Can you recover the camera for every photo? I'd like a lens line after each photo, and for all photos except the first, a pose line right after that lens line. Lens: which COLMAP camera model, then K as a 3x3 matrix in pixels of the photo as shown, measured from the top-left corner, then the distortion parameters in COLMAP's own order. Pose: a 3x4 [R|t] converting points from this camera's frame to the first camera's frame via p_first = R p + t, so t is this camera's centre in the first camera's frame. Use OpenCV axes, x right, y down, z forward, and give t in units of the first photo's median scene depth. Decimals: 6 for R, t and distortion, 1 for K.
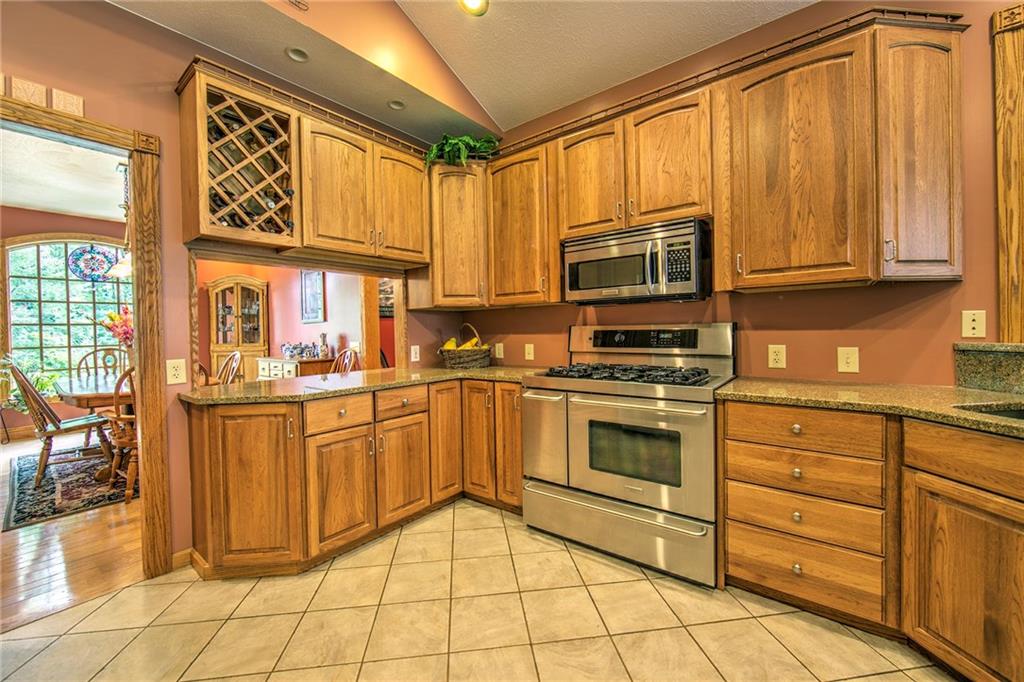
lens RADIAL K [[409.7, 0, 510.8], [0, 409.7, 333.8], [0, 0, 1]] dist [-0.008471, 0.001745]
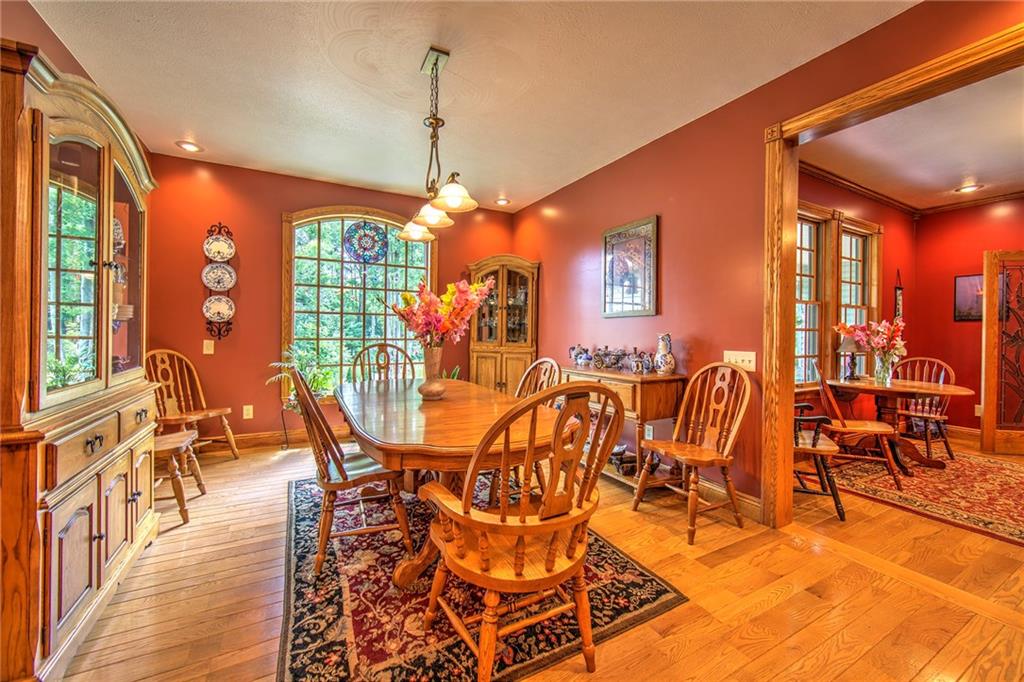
lens RADIAL K [[409.7, 0, 509.3], [0, 409.7, 334.9], [0, 0, 1]] dist [-0.008471, 0.001745]
pose [[0.919984, 0.036262, -0.390275, -0.934090], [-0.035904, 0.999321, 0.008216, 0.006887], [0.390308, 0.006454, 0.920662, 0.756728]]
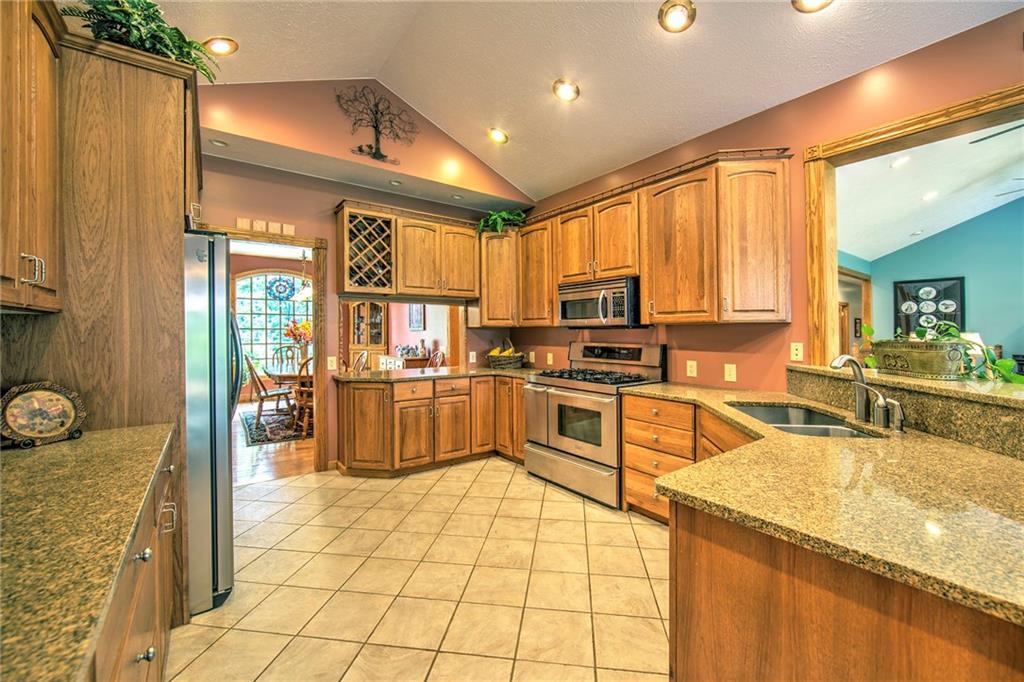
lens RADIAL K [[409.7, 0, 531.2], [0, 409.7, 339.4], [0, 0, 1]] dist [-0.008471, 0.001745]
pose [[0.976005, 0.025665, -0.216230, 0.431156], [-0.023939, 0.999657, 0.010596, -0.053523], [0.216428, -0.005165, 0.976285, -0.576014]]
